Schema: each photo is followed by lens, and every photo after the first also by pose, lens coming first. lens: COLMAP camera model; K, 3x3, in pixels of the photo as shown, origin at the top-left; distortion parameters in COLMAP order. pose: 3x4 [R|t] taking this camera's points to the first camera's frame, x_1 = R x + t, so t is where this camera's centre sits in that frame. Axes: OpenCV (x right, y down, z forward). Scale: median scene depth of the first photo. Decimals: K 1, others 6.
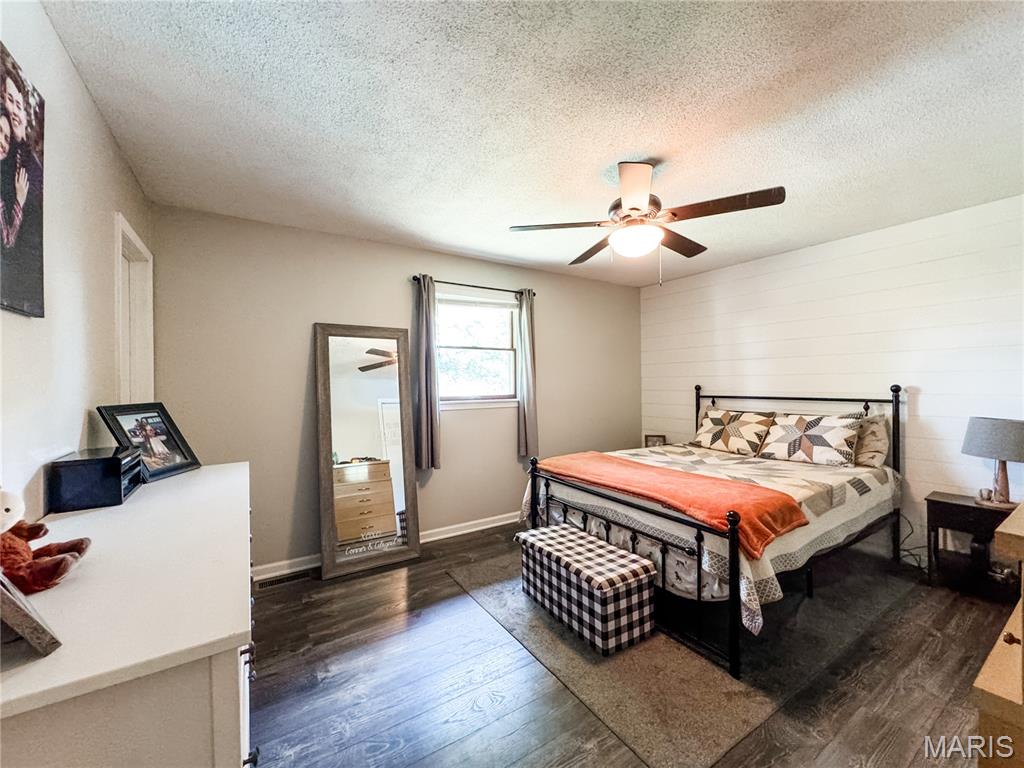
lens RADIAL K [[410.8, 0, 512.0], [0, 410.8, 384.0], [0, 0, 1]] dist [-0.001844, 0.000059]
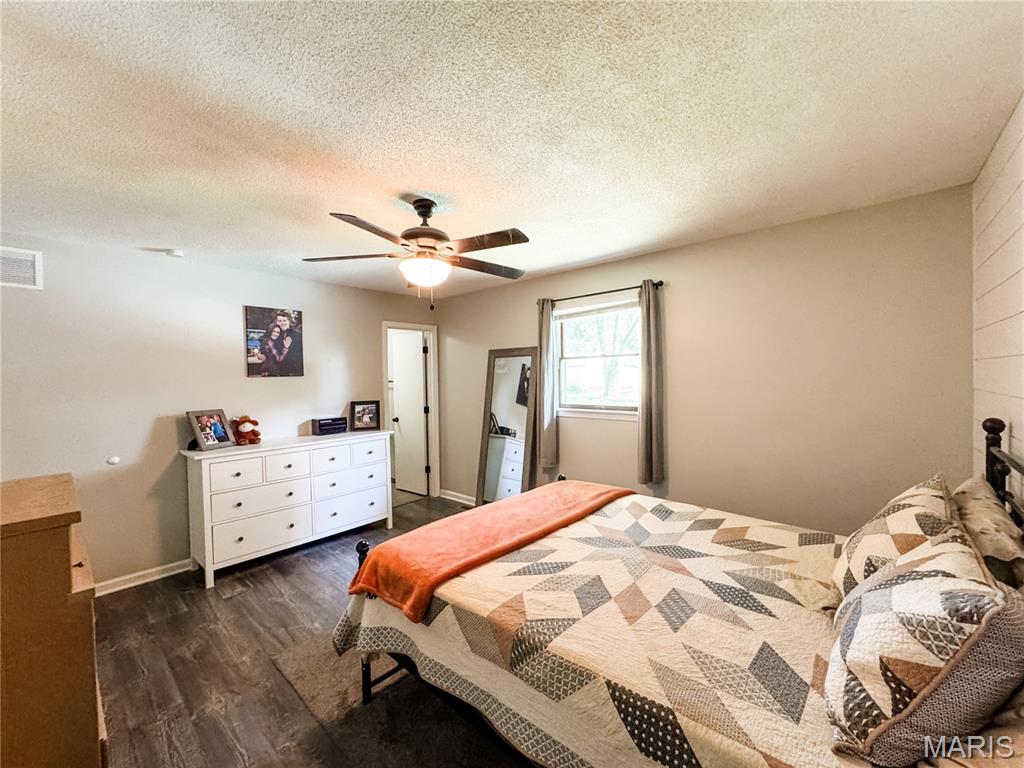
lens RADIAL K [[410.8, 0, 512.0], [0, 410.8, 384.0], [0, 0, 1]] dist [-0.001844, 0.000059]
pose [[0.270473, 0.022194, -0.962472, 1.038917], [0.012075, 0.999577, 0.026443, -0.066081], [0.962652, -0.018774, 0.270091, 0.699908]]
